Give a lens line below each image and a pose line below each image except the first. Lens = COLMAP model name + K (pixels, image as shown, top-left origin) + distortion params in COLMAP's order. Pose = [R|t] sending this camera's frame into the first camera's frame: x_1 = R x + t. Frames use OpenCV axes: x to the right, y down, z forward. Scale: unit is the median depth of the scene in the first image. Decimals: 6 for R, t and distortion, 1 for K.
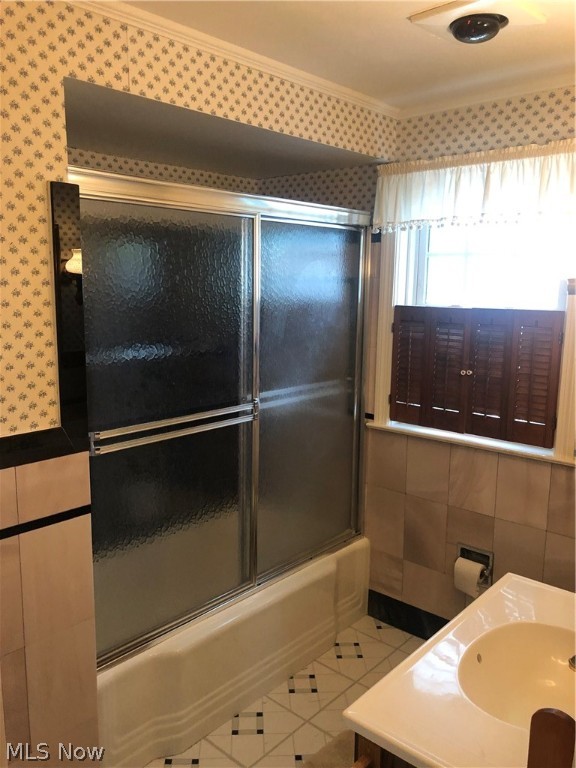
lens RADIAL K [[635.7, 0, 287.7], [0, 635.7, 385.1], [0, 0, 1]] dist [0.015263, 0.002724]
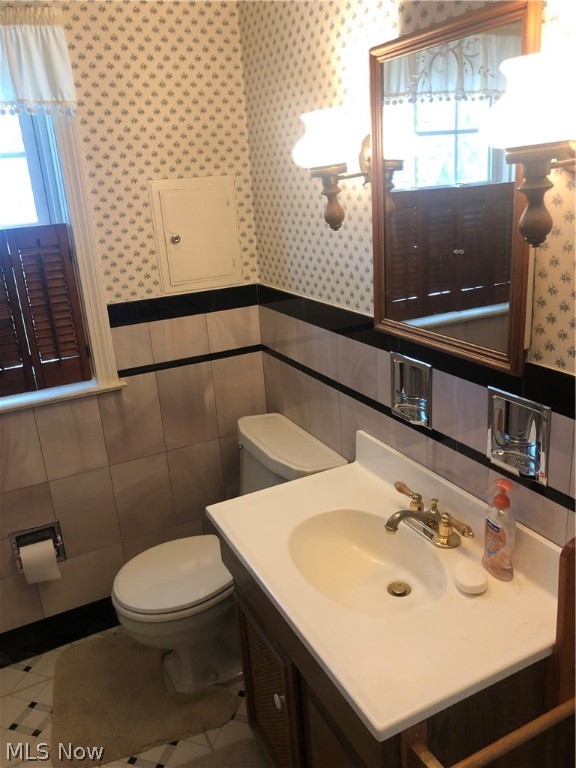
lens RADIAL K [[635.7, 0, 288.4], [0, 635.7, 381.0], [0, 0, 1]] dist [0.015263, 0.002724]
pose [[0.366725, -0.323222, 0.872376, -0.266136], [0.229185, 0.940195, 0.252006, -0.060257], [-0.901658, 0.107519, 0.418871, 0.364185]]
